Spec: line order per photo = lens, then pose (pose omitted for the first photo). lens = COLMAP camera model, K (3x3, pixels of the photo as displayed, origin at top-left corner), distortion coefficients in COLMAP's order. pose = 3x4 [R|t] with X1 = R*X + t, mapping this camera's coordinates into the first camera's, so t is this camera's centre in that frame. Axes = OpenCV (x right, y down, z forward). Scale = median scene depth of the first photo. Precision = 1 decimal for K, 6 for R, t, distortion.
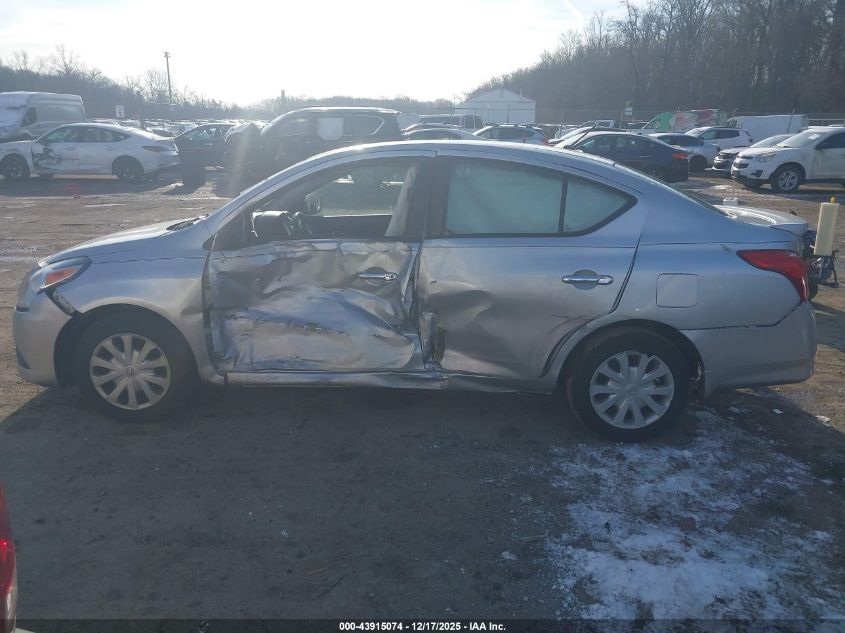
lens RADIAL K [[675.6, 0, 423.0], [0, 675.6, 316.3], [0, 0, 1]] dist [0.016893, -0.008553]
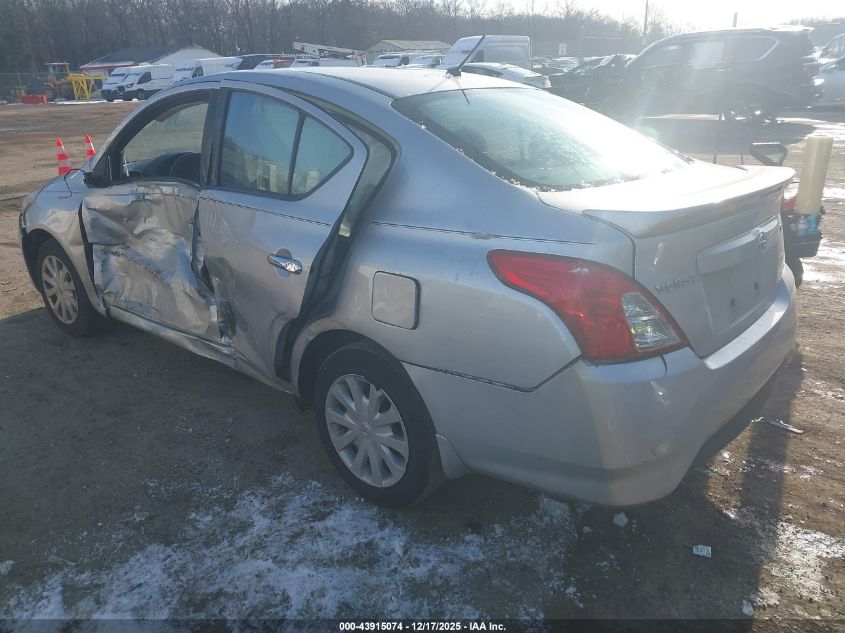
lens RADIAL K [[675.6, 0, 425.9], [0, 675.6, 317.1], [0, 0, 1]] dist [0.016893, -0.008553]
pose [[0.770236, 0.183456, -0.610803, 0.737774], [-0.128960, 0.982751, 0.132550, -0.102841], [0.624584, -0.023326, 0.780609, 0.490204]]
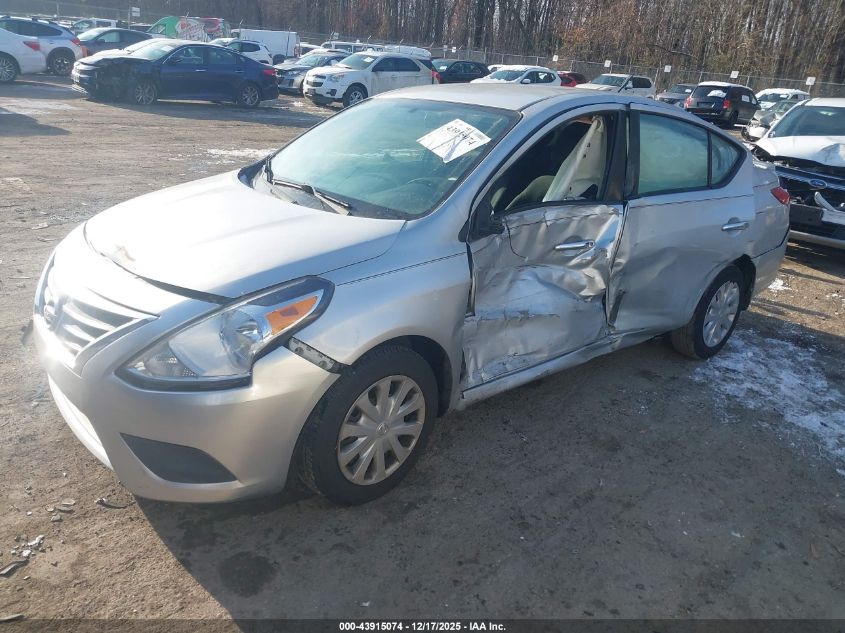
lens RADIAL K [[675.6, 0, 414.1], [0, 675.6, 313.4], [0, 0, 1]] dist [0.016893, -0.008553]
pose [[0.728827, -0.194118, 0.656604, -0.838369], [0.110388, 0.979738, 0.167119, -0.145936], [-0.675740, -0.049320, 0.735488, 0.476160]]
